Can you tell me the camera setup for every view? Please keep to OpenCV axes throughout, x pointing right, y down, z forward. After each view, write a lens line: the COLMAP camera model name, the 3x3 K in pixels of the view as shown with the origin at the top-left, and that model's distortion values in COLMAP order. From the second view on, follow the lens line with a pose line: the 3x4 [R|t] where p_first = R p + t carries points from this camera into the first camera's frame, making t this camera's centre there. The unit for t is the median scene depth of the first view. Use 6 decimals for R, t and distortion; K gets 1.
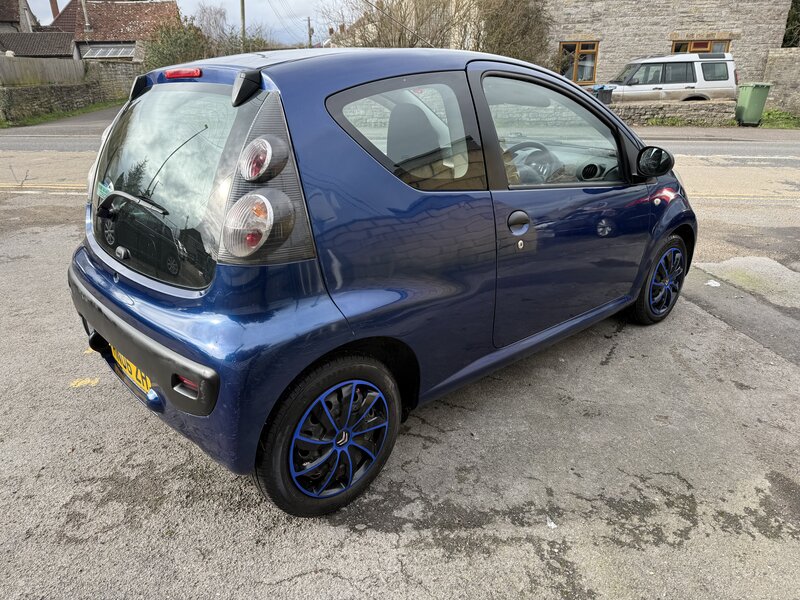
lens RADIAL K [[561.4, 0, 400.0], [0, 561.4, 300.0], [0, 0, 1]] dist [0.001720, -0.005379]
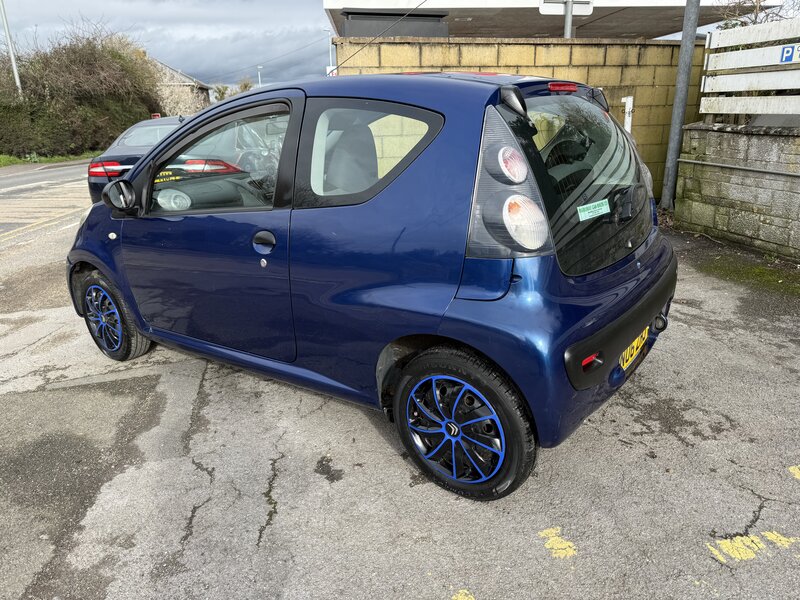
lens RADIAL K [[563.2, 0, 400.0], [0, 563.2, 300.0], [0, 0, 1]] dist [0.001781, -0.001568]
pose [[-0.184934, -0.287164, 0.939860, -1.414356], [0.383433, 0.859477, 0.338051, -0.508636], [-0.904864, 0.422891, -0.048838, 1.441415]]
